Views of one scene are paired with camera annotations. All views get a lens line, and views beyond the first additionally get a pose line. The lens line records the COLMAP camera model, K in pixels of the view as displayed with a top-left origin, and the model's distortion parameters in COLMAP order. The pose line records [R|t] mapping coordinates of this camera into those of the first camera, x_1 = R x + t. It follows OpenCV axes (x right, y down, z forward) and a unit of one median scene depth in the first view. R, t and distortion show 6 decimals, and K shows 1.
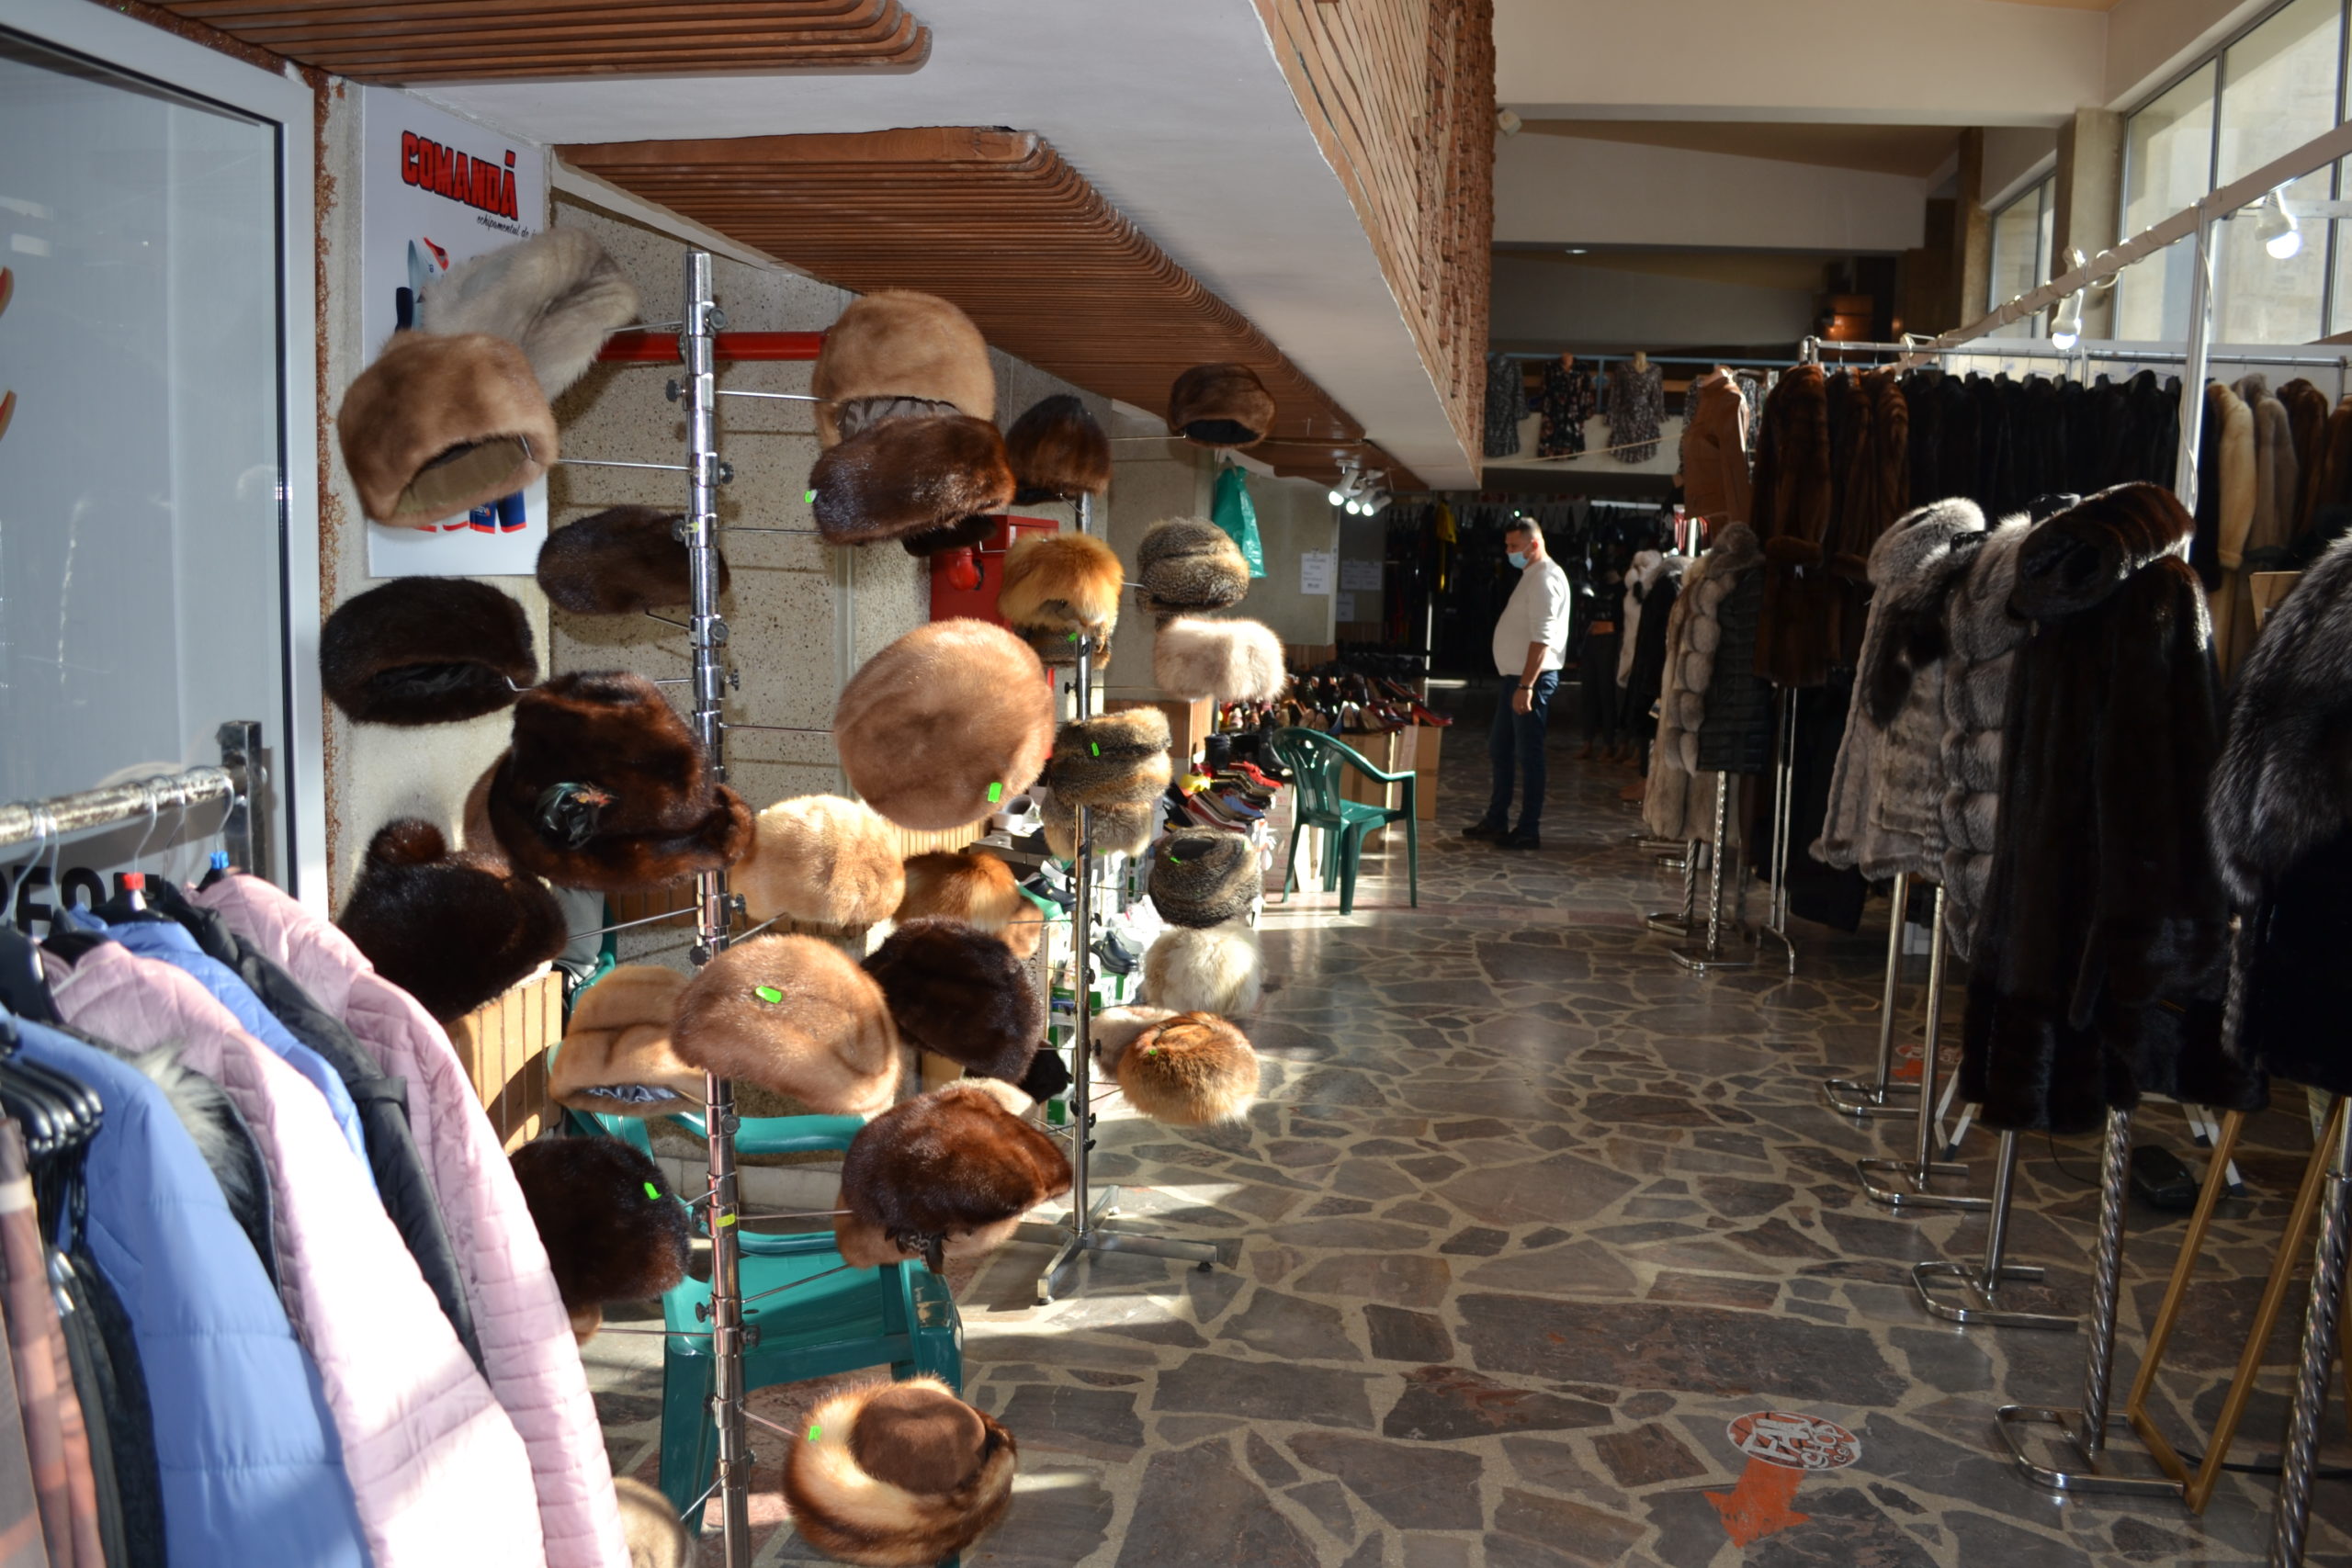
lens RADIAL K [[1894.4, 0, 1177.1], [0, 1894.4, 785.9], [0, 0, 1]] dist [-0.082471, 0.012018]
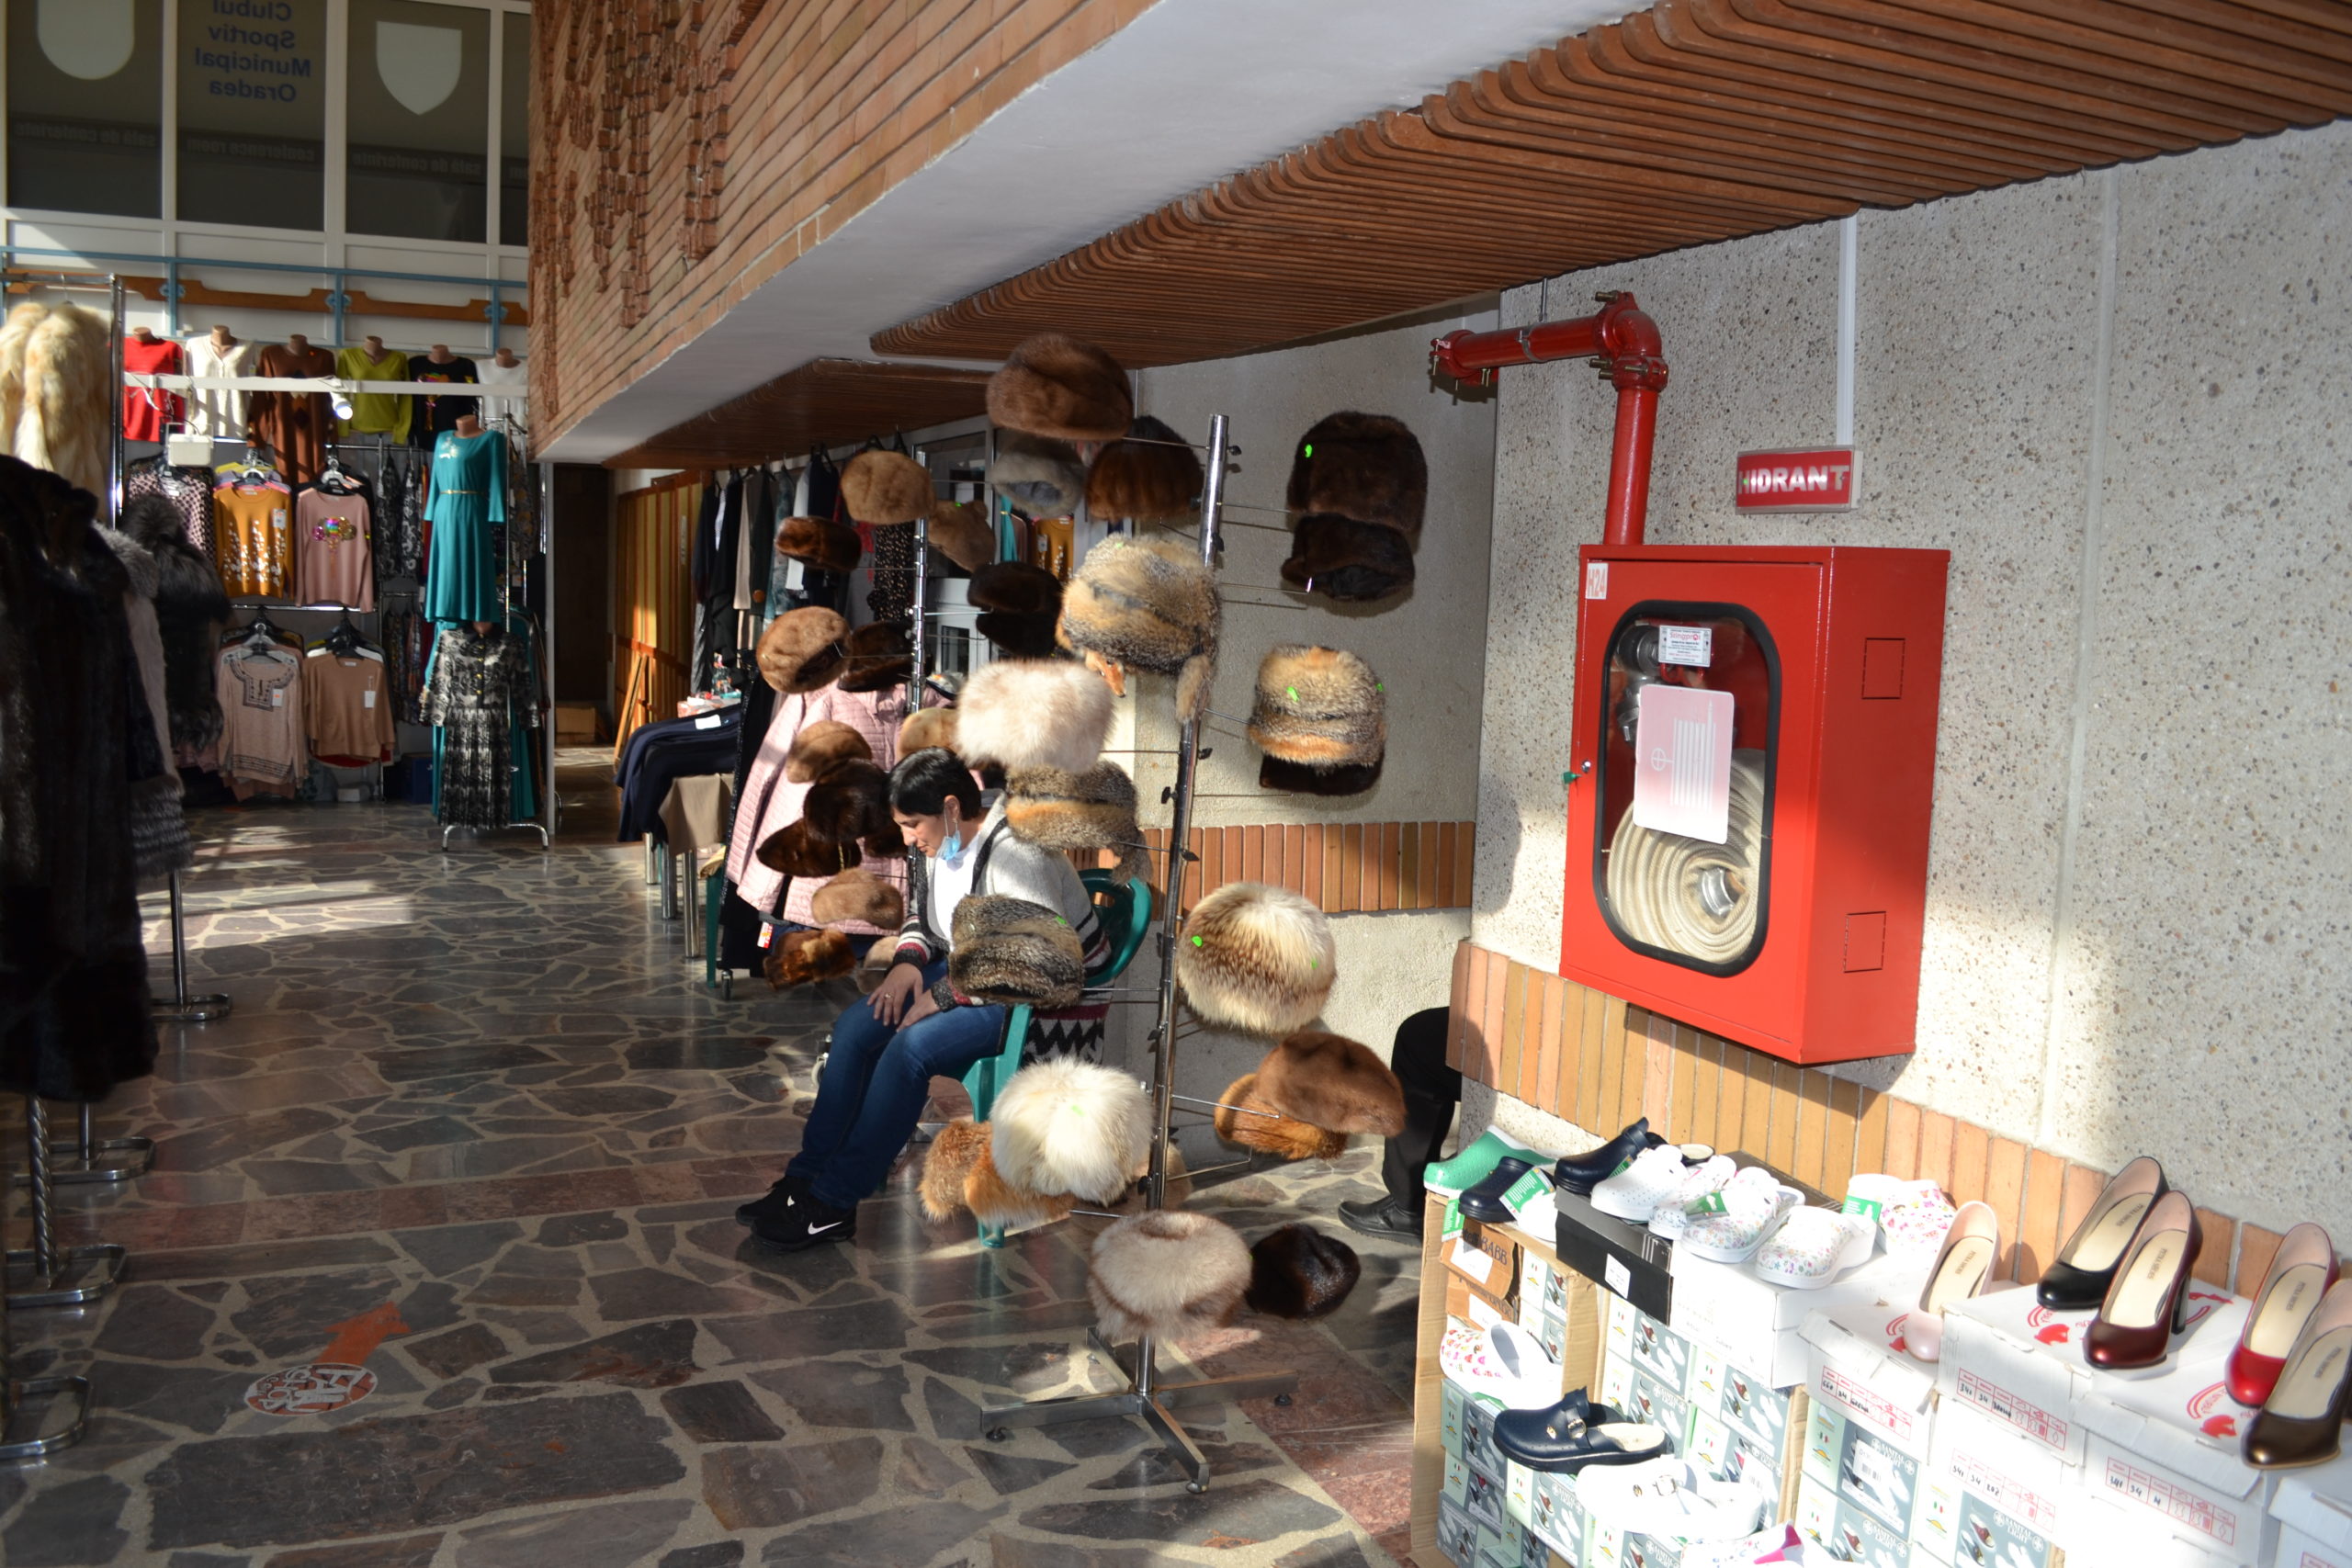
lens RADIAL K [[1894.4, 0, 1178.3], [0, 1894.4, 794.7], [0, 0, 1]] dist [-0.082471, 0.012018]
pose [[-0.840657, 0.009707, -0.541481, 0.467915], [-0.118660, 0.972243, 0.201651, -0.233755], [0.528409, 0.233772, -0.816171, 1.972029]]
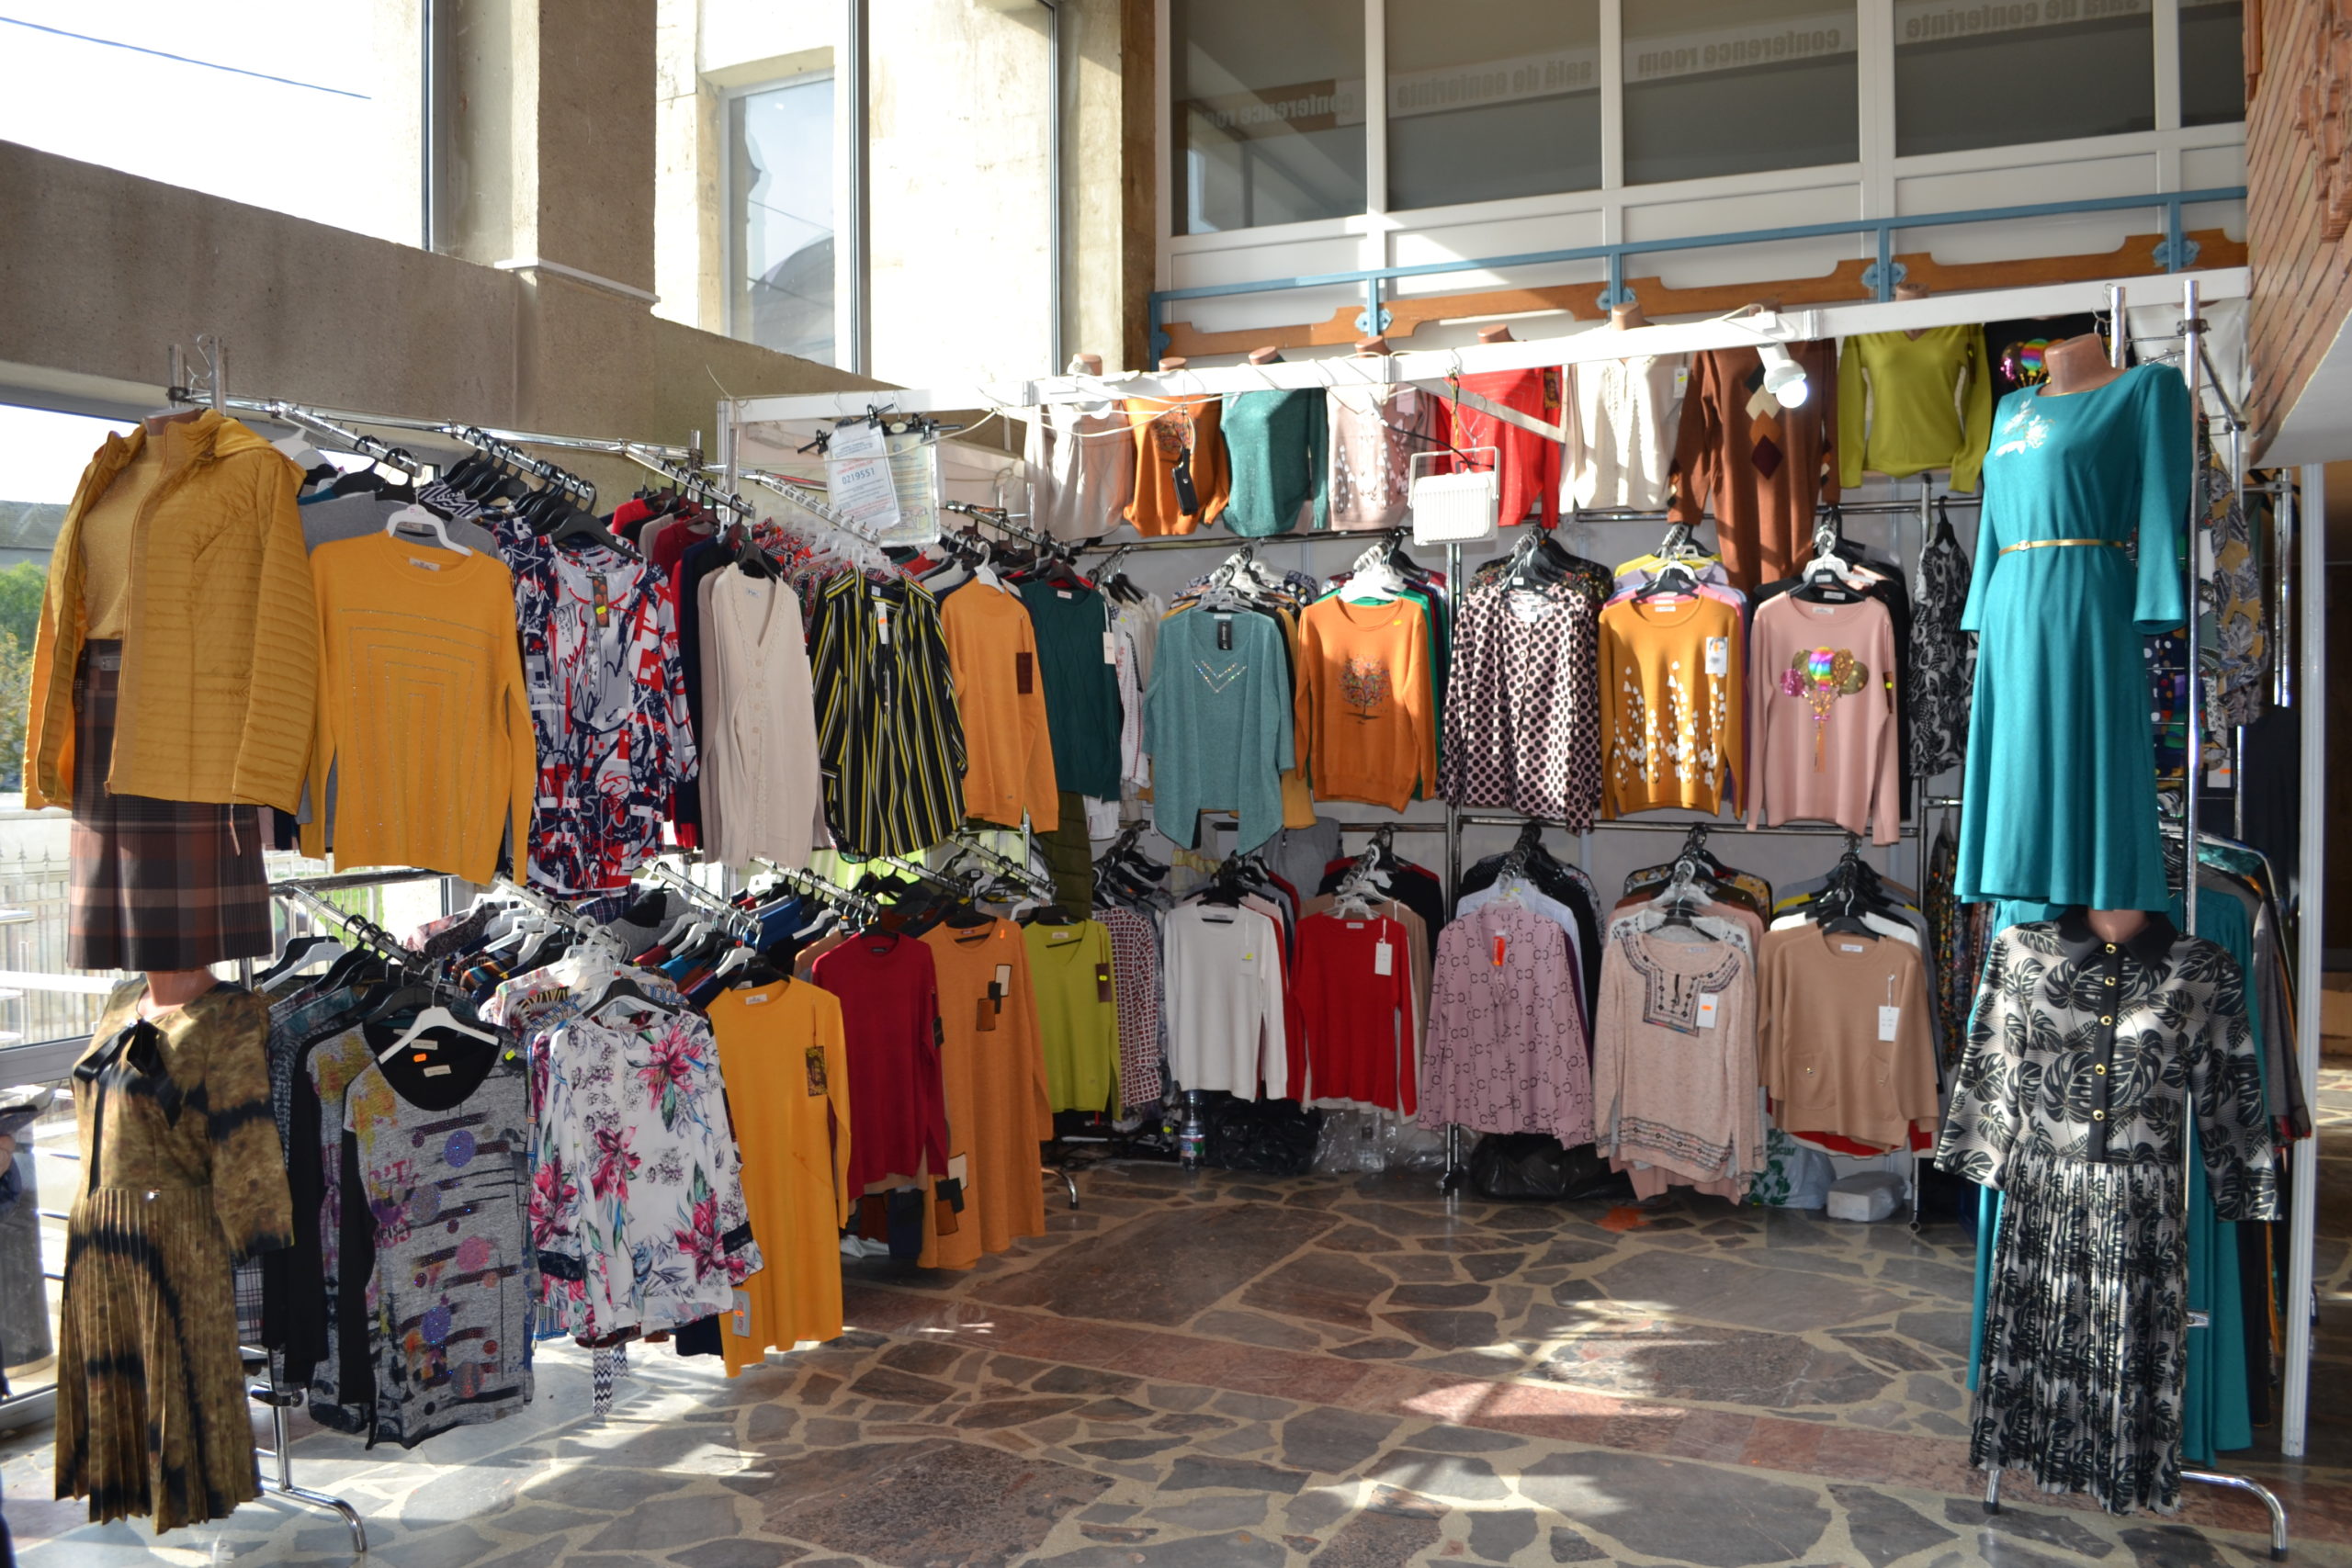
lens RADIAL K [[1894.4, 0, 1190.2], [0, 1894.4, 792.0], [0, 0, 1]] dist [-0.082471, 0.012018]
pose [[-0.962142, -0.028203, 0.271087, 0.023177], [0.016651, 0.986692, 0.161747, -0.020078], [-0.272041, 0.160138, -0.948868, 0.098792]]
